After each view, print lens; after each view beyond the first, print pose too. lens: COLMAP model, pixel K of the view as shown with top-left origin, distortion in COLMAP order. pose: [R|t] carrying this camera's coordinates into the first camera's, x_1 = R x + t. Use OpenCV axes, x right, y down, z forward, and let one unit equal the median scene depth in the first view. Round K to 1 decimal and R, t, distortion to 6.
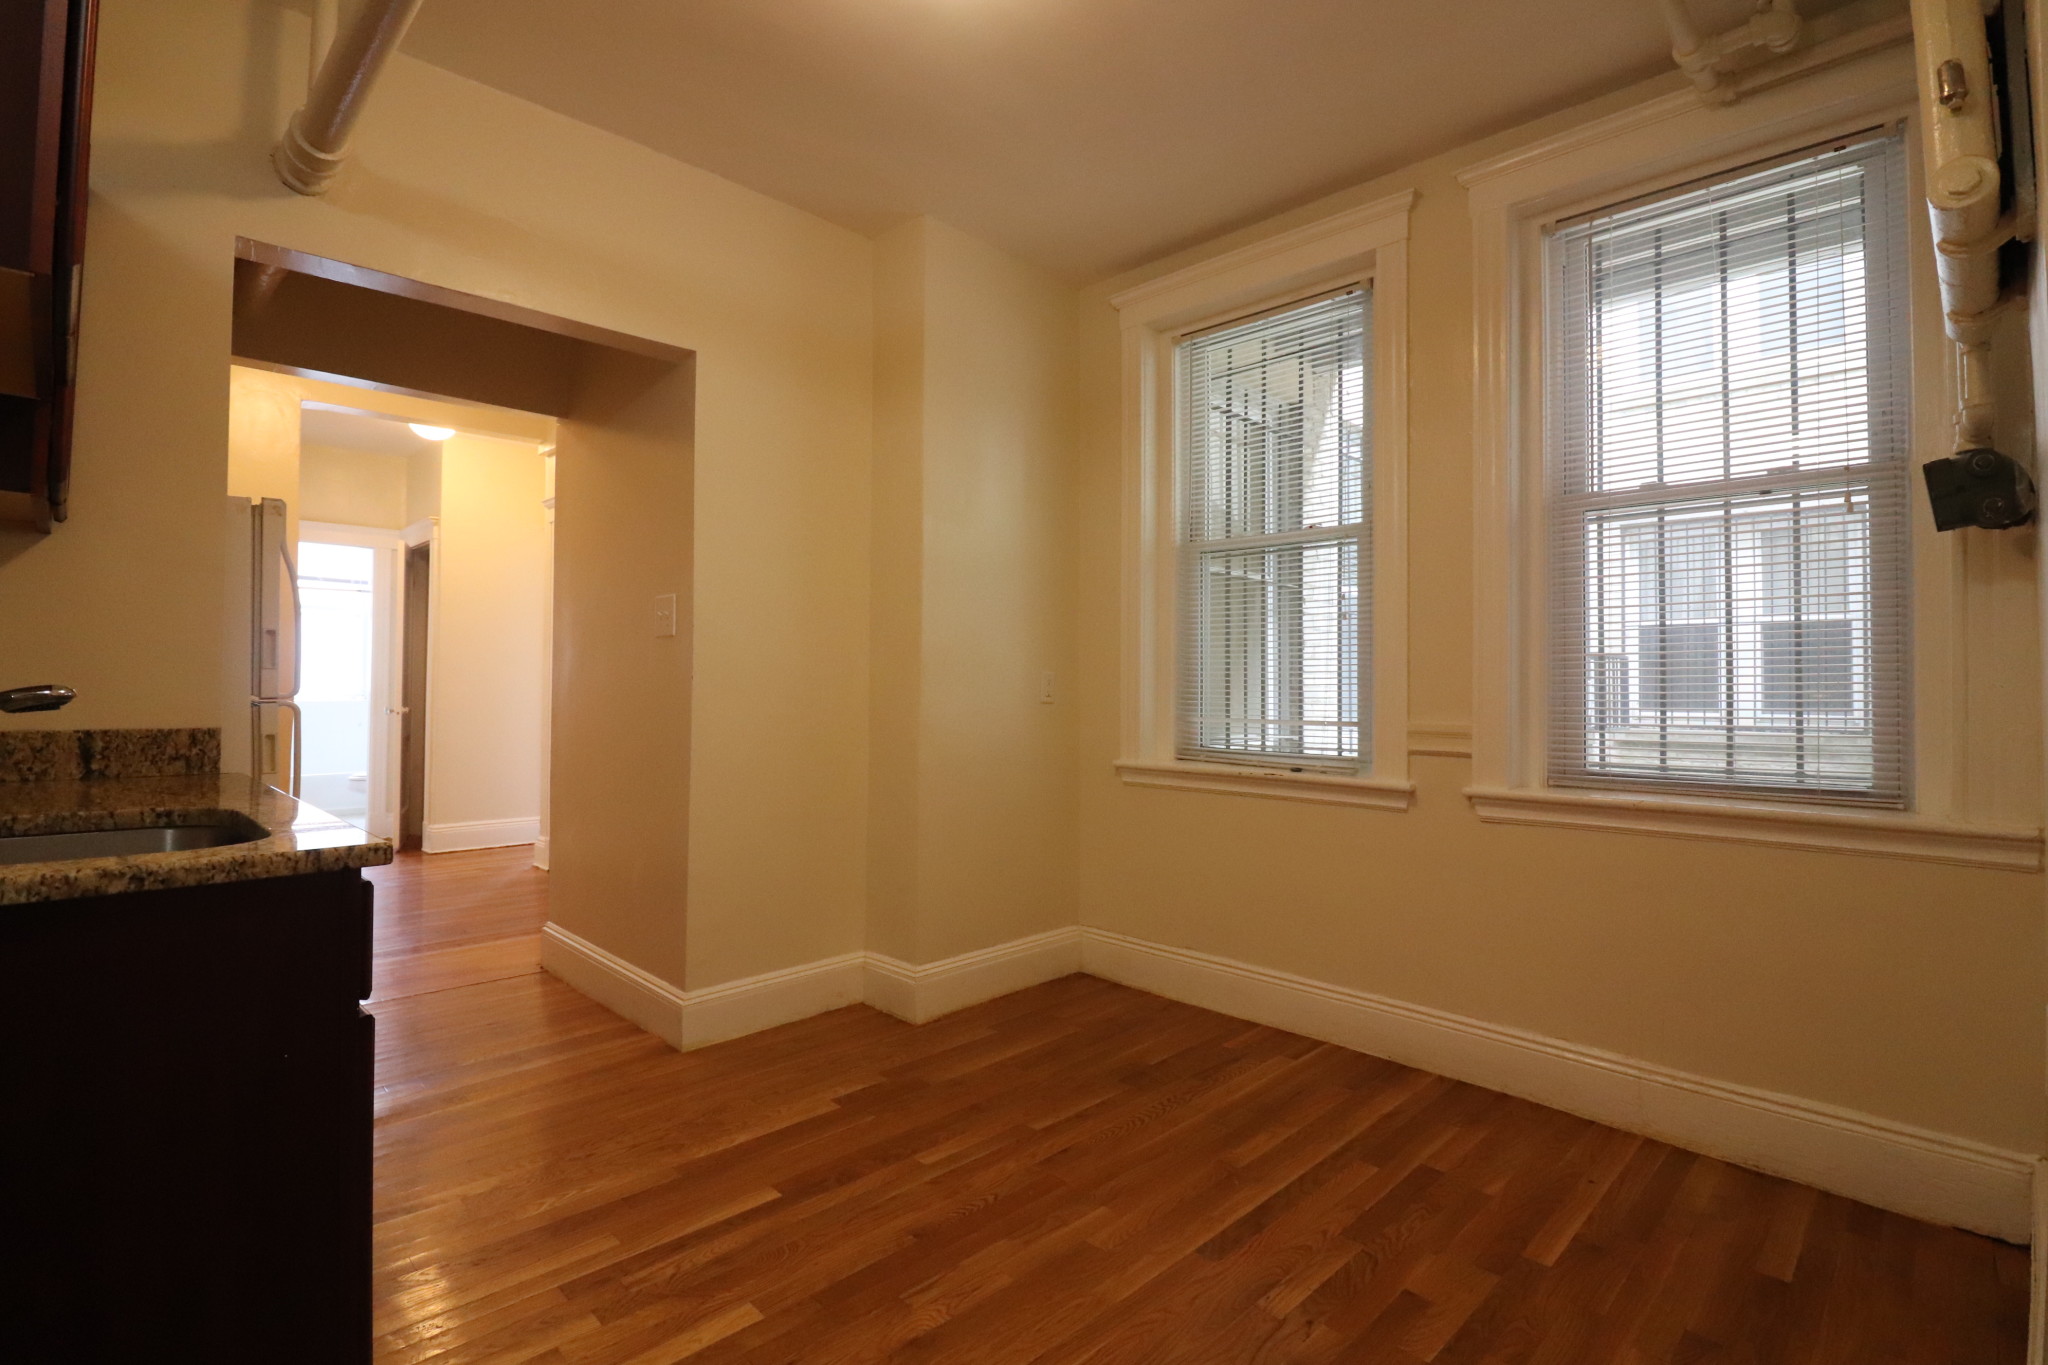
lens RADIAL K [[961.7, 0, 1015.1], [0, 961.7, 667.2], [0, 0, 1]] dist [-0.023467, -0.001492]
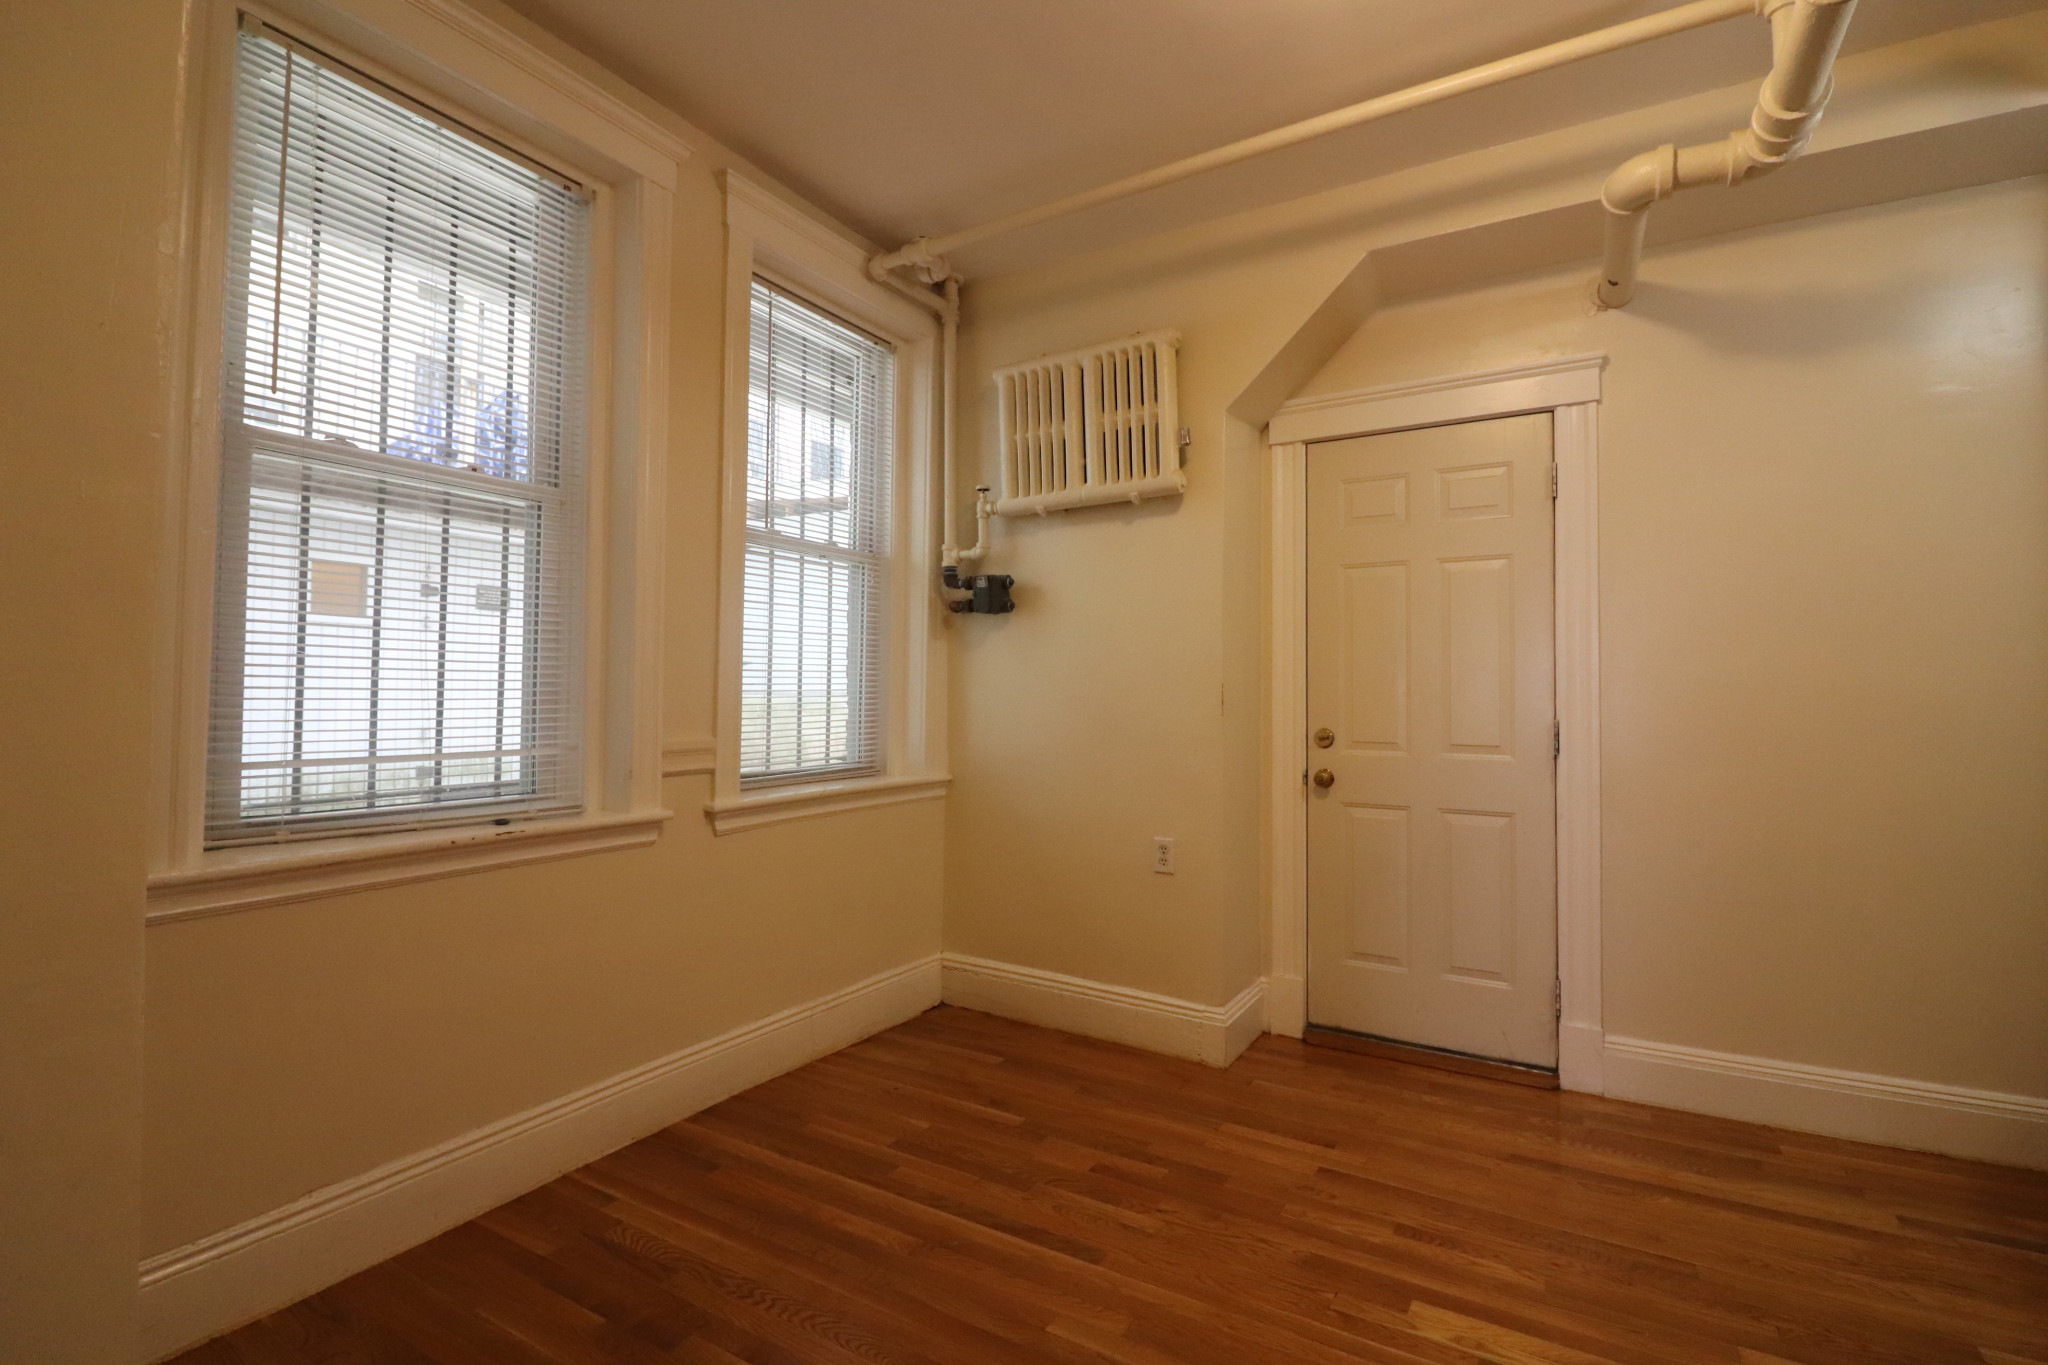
lens RADIAL K [[937.6, 0, 1018.0], [0, 937.6, 680.6], [0, 0, 1]] dist [-0.023031, -0.000721]
pose [[-0.254806, 0.007284, 0.966965, -0.588942], [-0.023710, 0.999624, -0.013778, 0.006607], [-0.966701, -0.026437, -0.254537, 1.060580]]
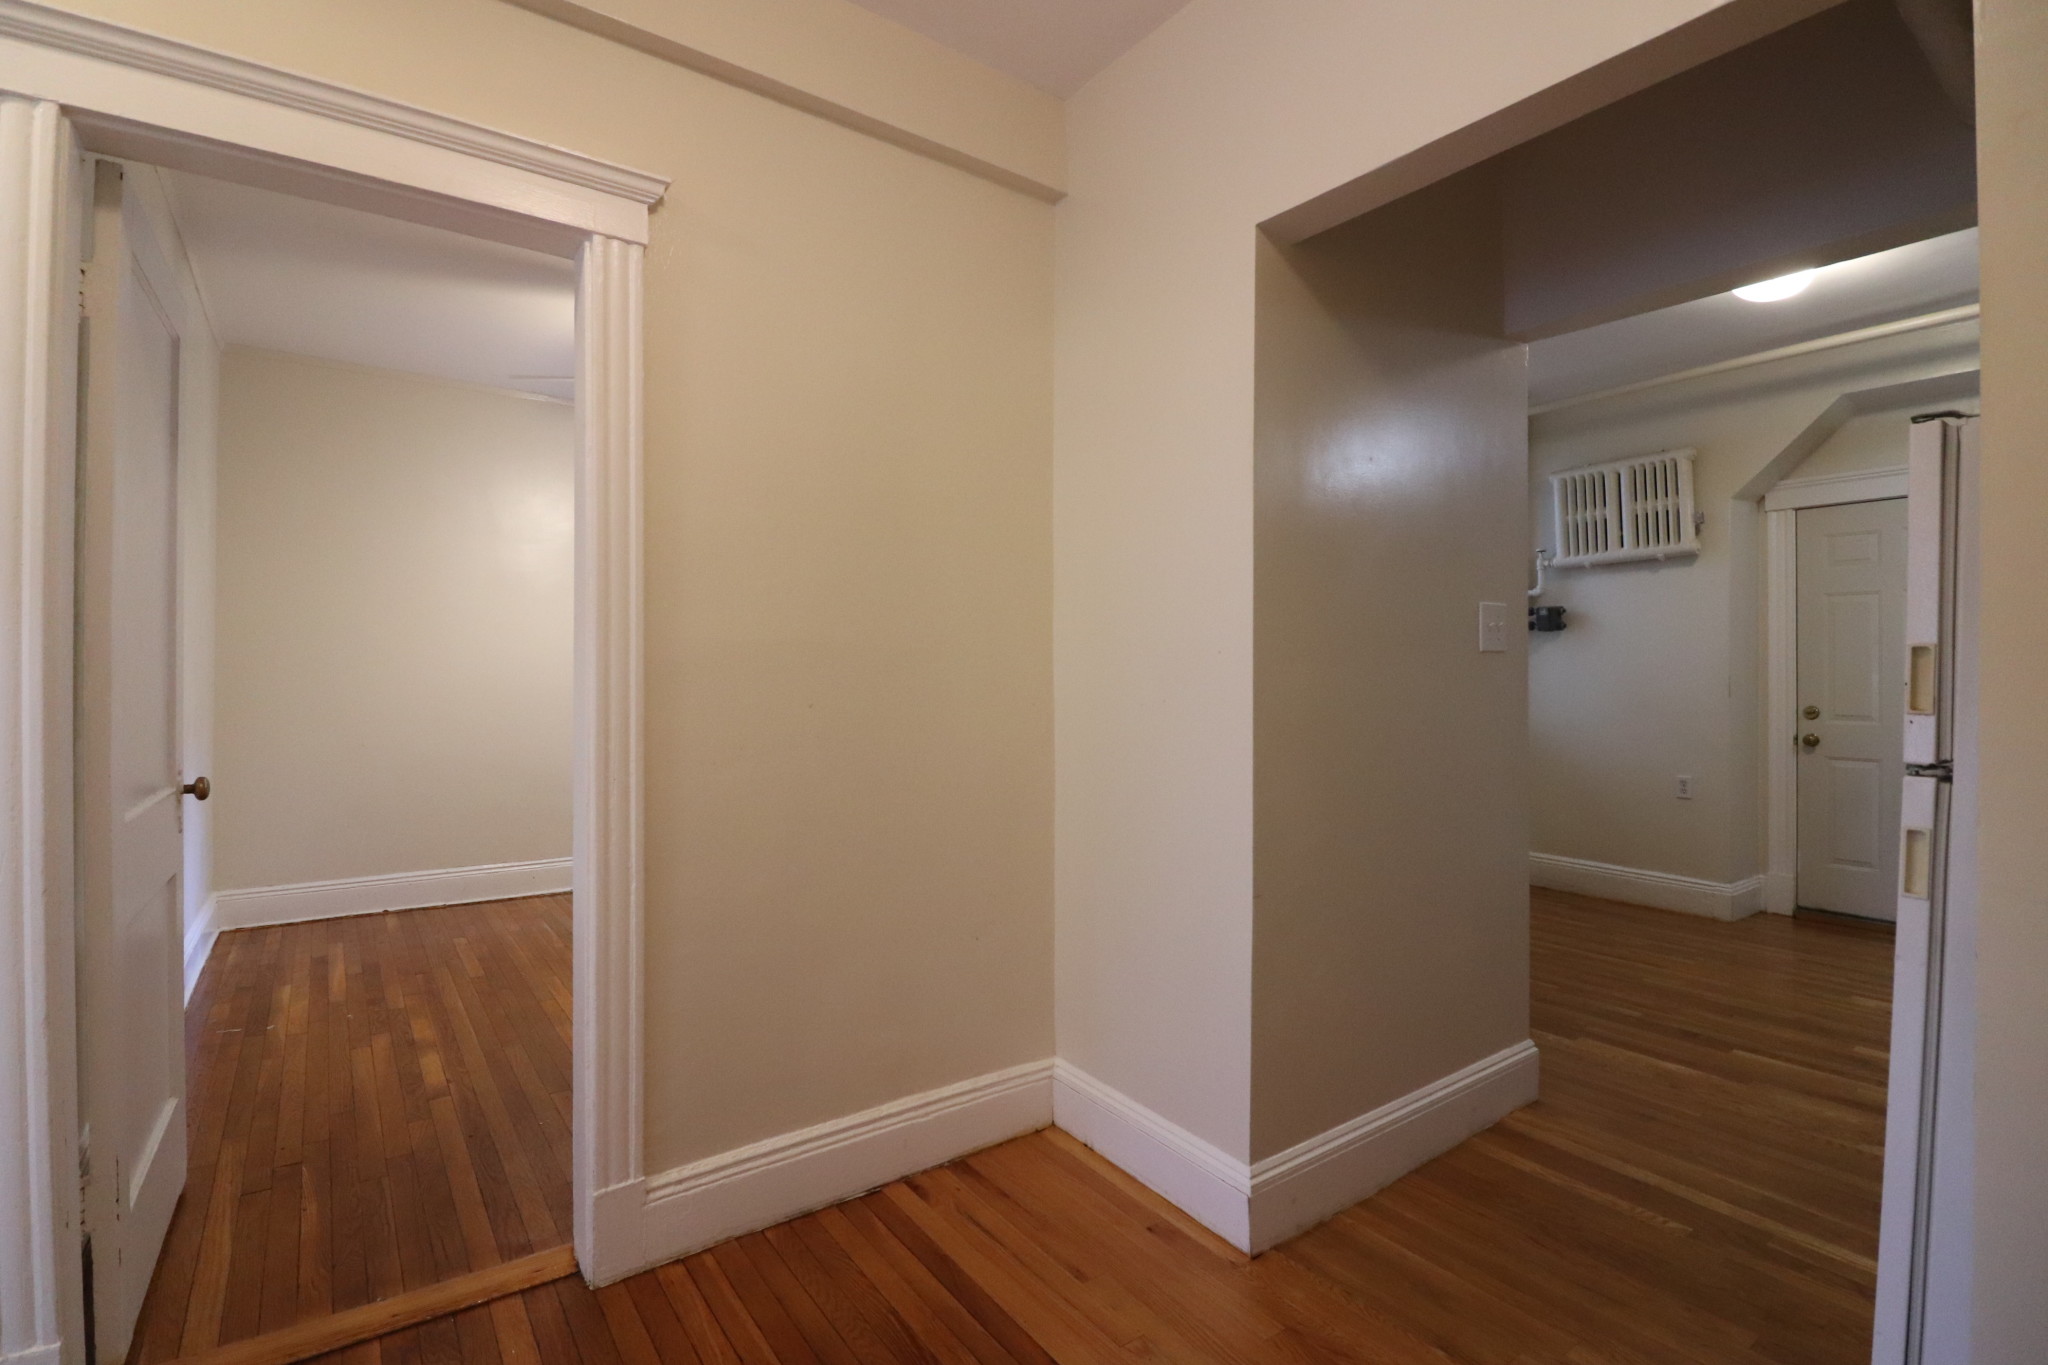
lens RADIAL K [[937.6, 0, 1018.0], [0, 937.6, 680.6], [0, 0, 1]] dist [-0.023031, -0.000721]
pose [[0.159241, -0.006756, 0.987217, -1.552062], [-0.016379, 0.999821, 0.009484, 0.001574], [-0.987104, -0.017680, 0.159101, 1.615039]]
